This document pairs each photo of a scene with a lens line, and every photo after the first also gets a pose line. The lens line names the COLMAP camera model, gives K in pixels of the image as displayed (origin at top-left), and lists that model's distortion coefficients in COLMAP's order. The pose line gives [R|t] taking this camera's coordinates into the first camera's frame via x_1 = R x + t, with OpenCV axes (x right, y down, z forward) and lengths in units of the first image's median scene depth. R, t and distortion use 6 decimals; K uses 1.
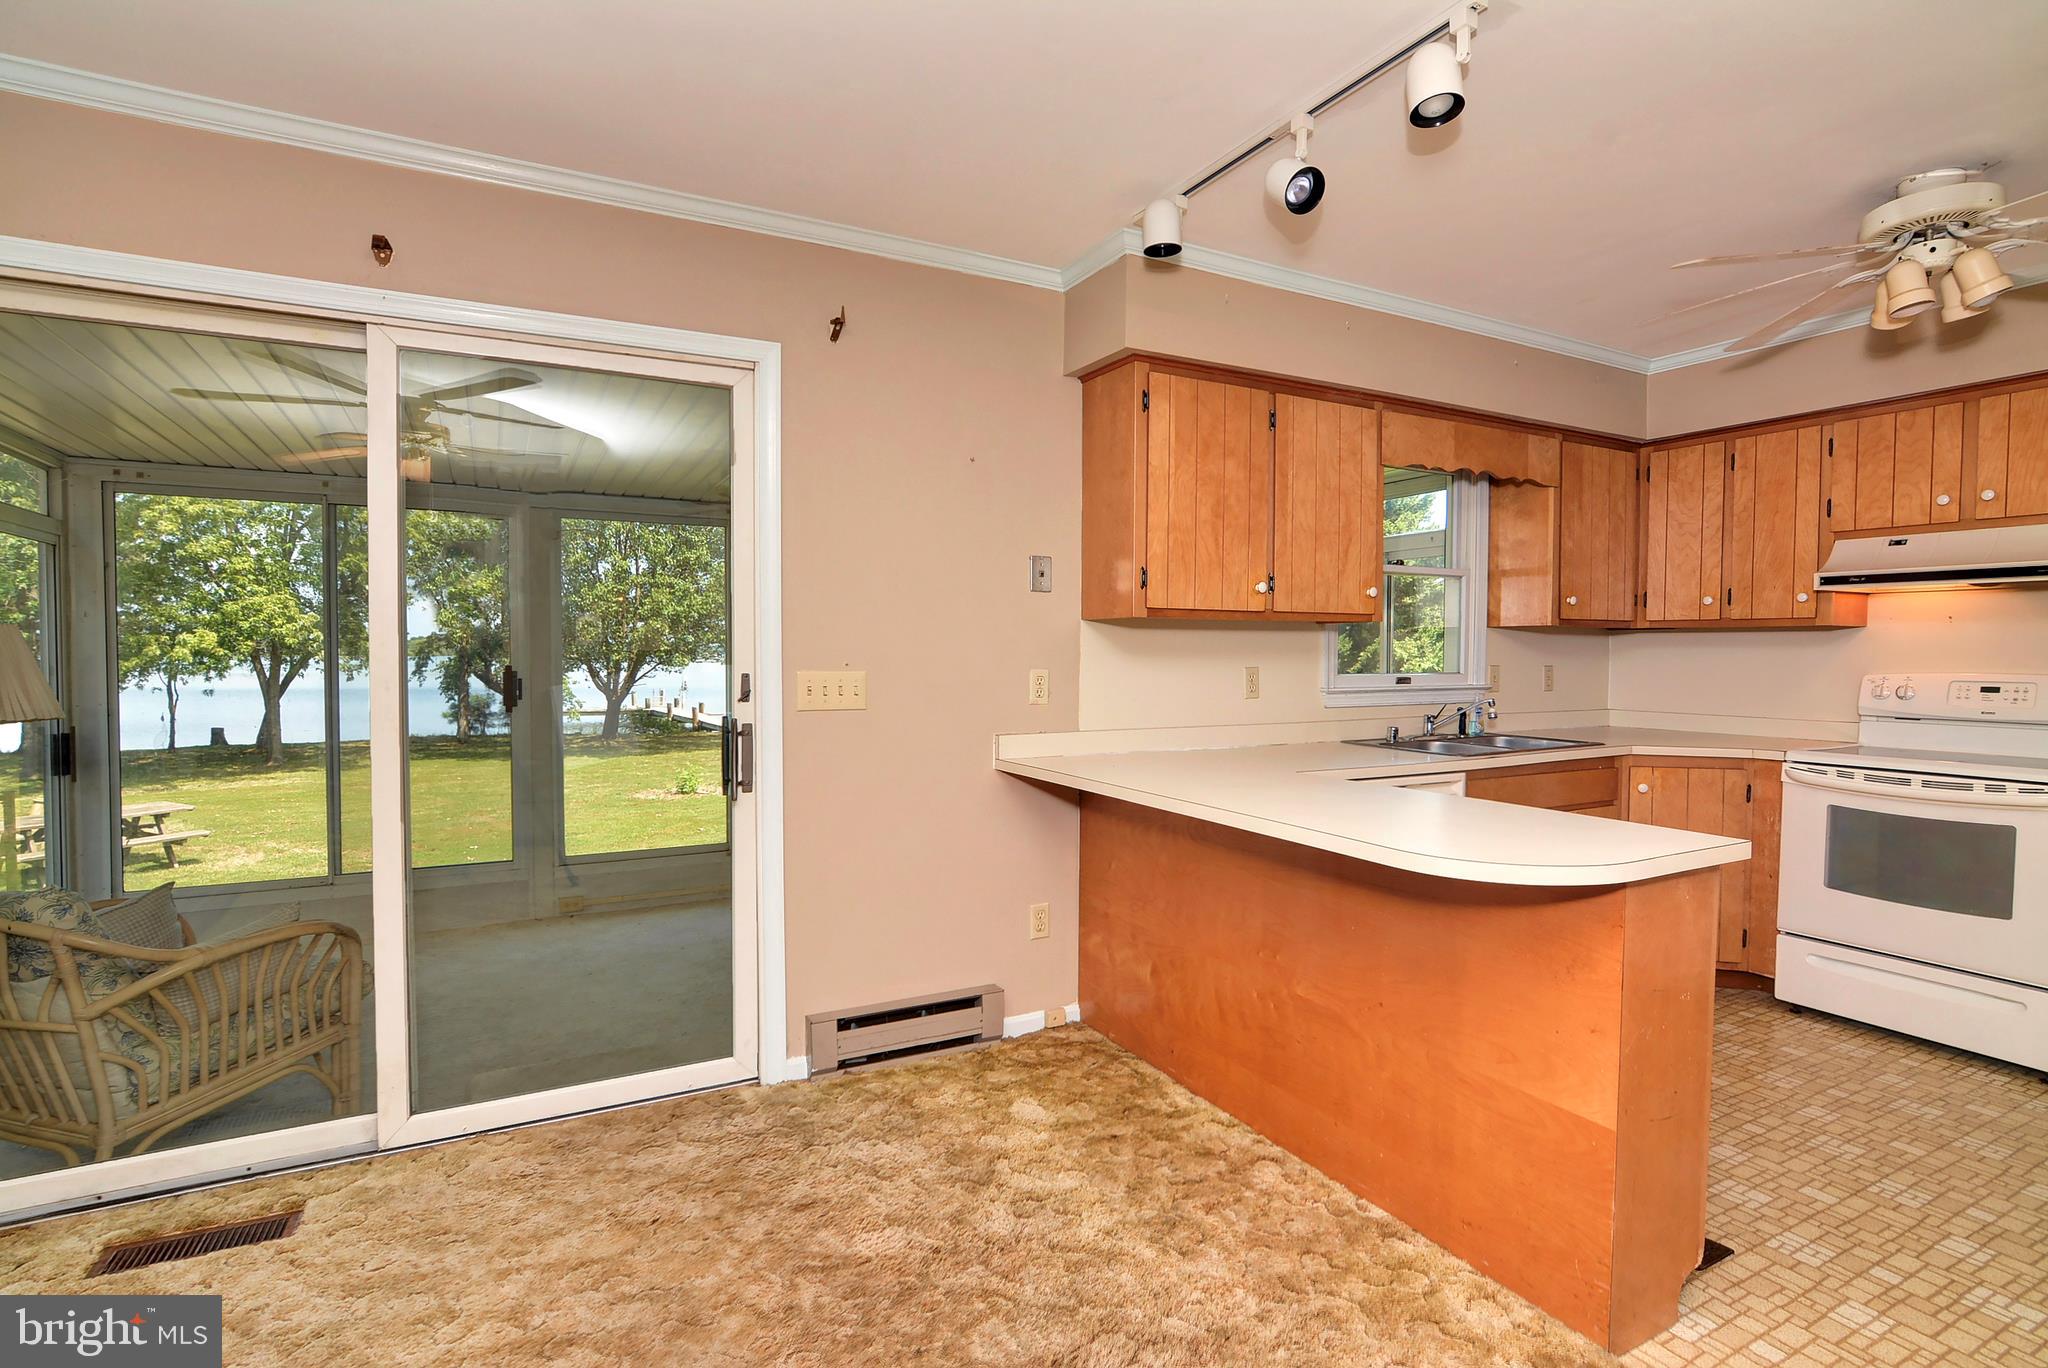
lens RADIAL K [[1009.0, 0, 1032.3], [0, 1009.0, 684.8], [0, 0, 1]] dist [-0.013206, 0.001117]
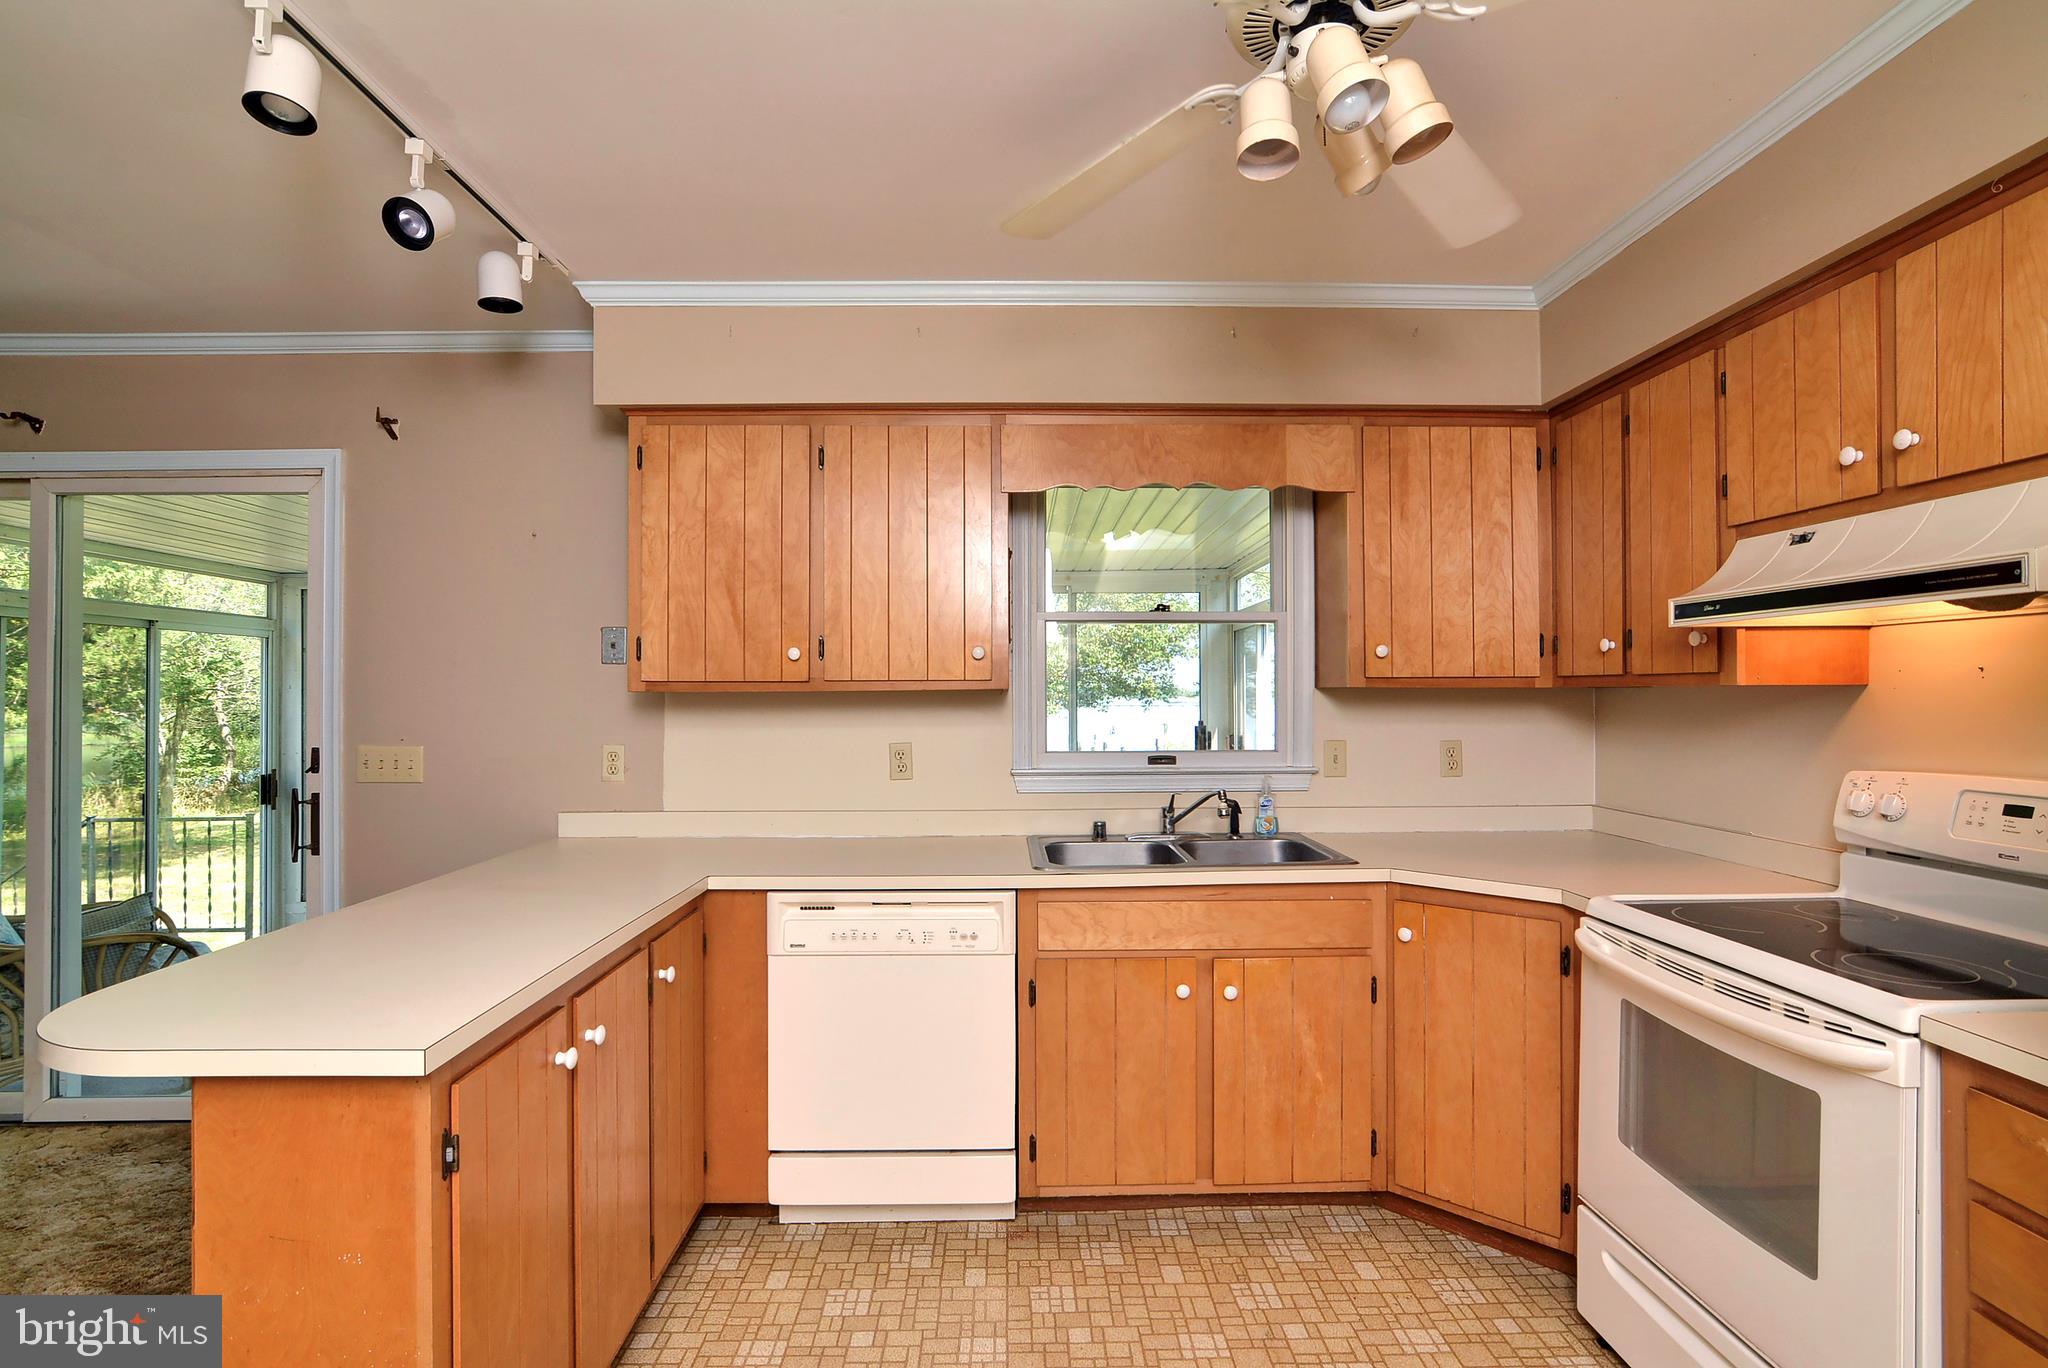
lens RADIAL K [[1009.0, 0, 1035.0], [0, 1009.0, 692.0], [0, 0, 1]] dist [-0.013206, 0.001117]
pose [[0.888542, -0.007295, -0.458737, 0.695466], [-0.009360, 0.999377, -0.034022, -0.031687], [0.458700, 0.034523, 0.887920, 0.291483]]
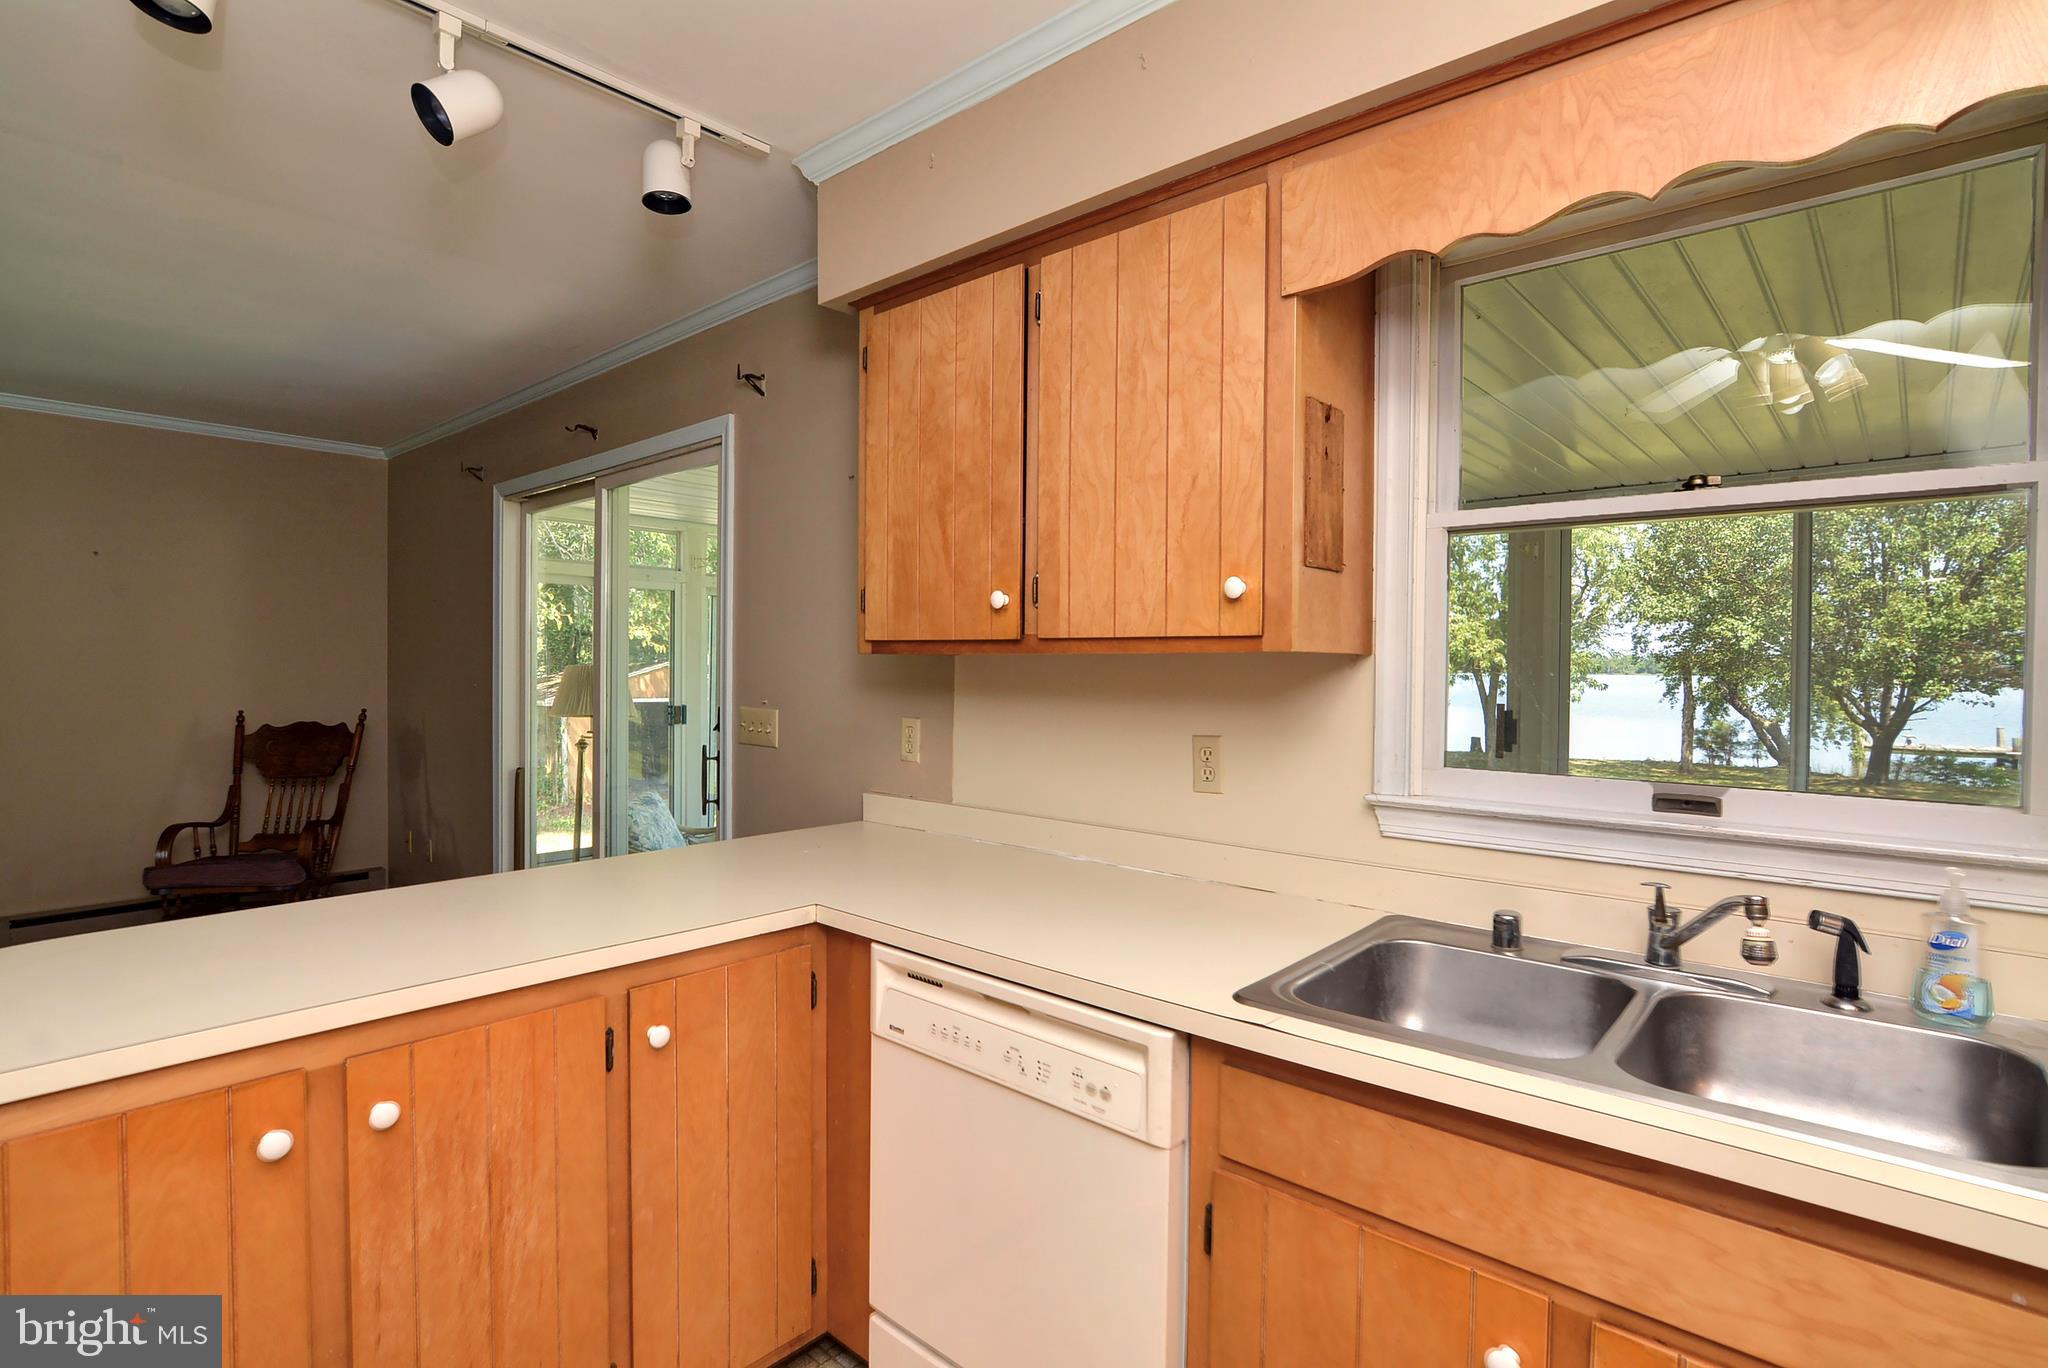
lens RADIAL K [[1009.0, 0, 1025.5], [0, 1009.0, 680.5], [0, 0, 1]] dist [-0.013206, 0.001117]
pose [[0.333934, 0.016609, -0.942450, 0.689107], [-0.038462, 0.999252, 0.003982, -0.044563], [0.941811, 0.034919, 0.334323, 0.710225]]
